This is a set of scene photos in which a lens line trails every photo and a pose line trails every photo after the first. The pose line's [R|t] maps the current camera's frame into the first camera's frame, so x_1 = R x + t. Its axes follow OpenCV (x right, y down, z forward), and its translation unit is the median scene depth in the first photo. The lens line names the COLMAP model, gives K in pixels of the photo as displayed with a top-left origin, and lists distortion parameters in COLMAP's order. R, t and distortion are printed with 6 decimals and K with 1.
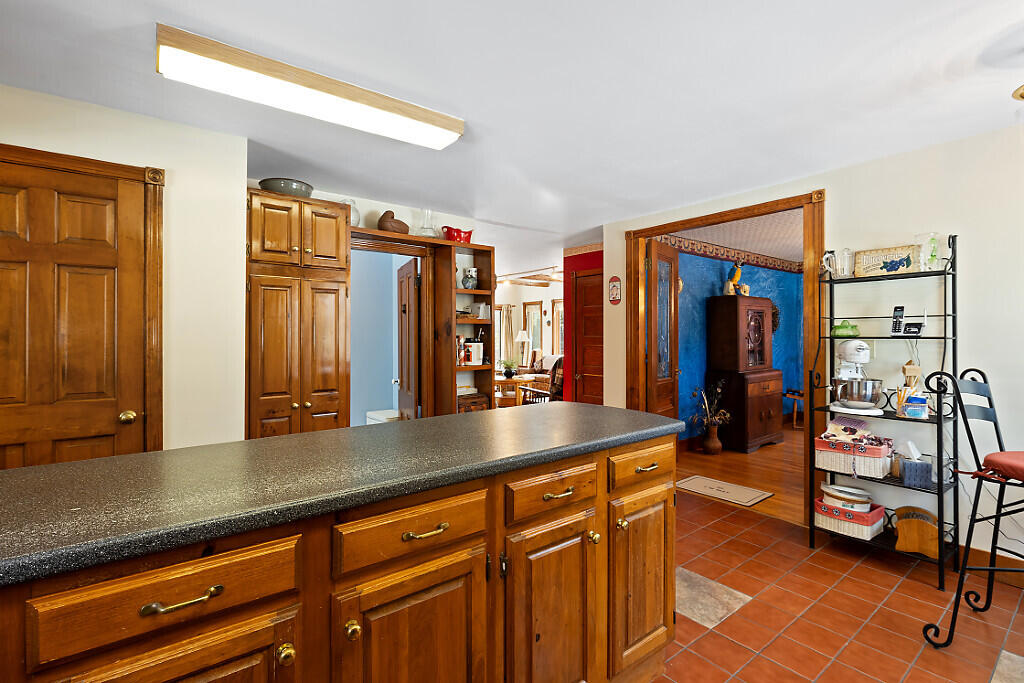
lens RADIAL K [[470.0, 0, 510.9], [0, 470.0, 322.7], [0, 0, 1]] dist [-0.001299, -0.000539]
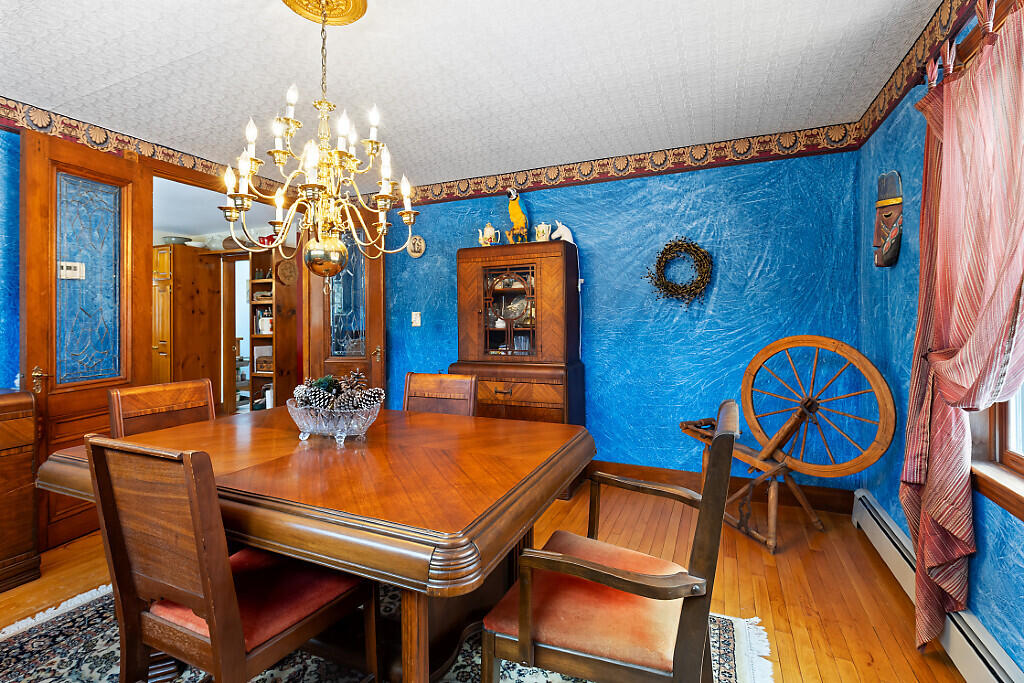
lens RADIAL K [[467.9, 0, 506.0], [0, 467.9, 318.0], [0, 0, 1]] dist [-0.001243, -0.001020]
pose [[0.461988, -0.000659, -0.886886, 1.851576], [0.011403, 0.999921, 0.005196, 0.065084], [0.886813, -0.012514, 0.461959, 1.249238]]
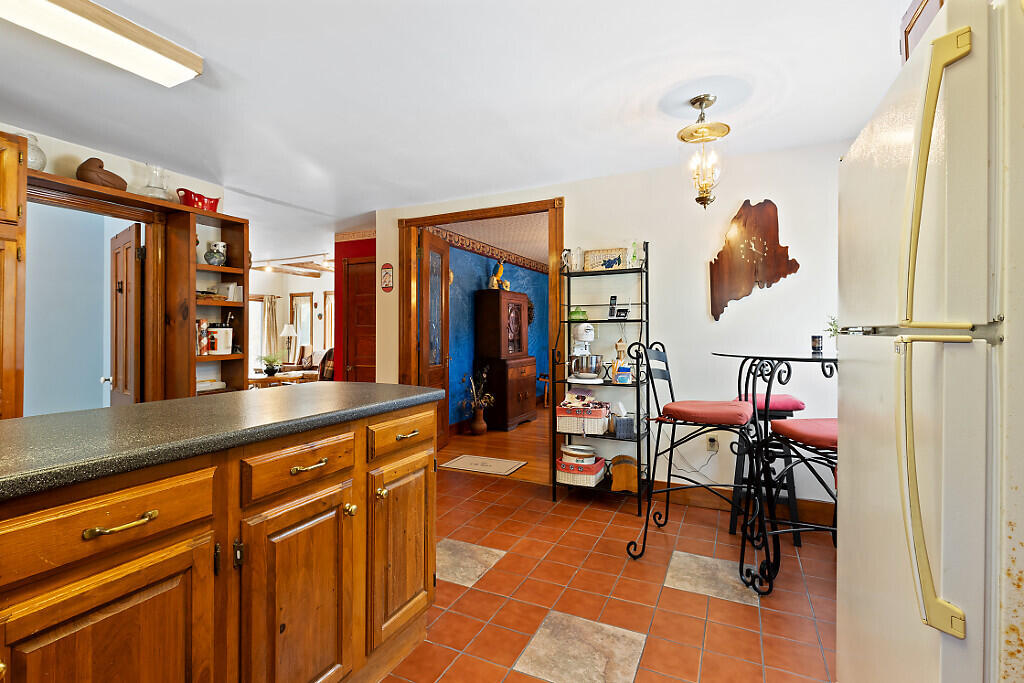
lens RADIAL K [[467.9, 0, 506.0], [0, 467.9, 318.0], [0, 0, 1]] dist [-0.001243, -0.001020]
pose [[0.899936, 0.007880, 0.435950, 0.022944], [-0.002864, 0.999922, -0.012162, 0.040369], [-0.436012, 0.009697, 0.899889, -0.000875]]
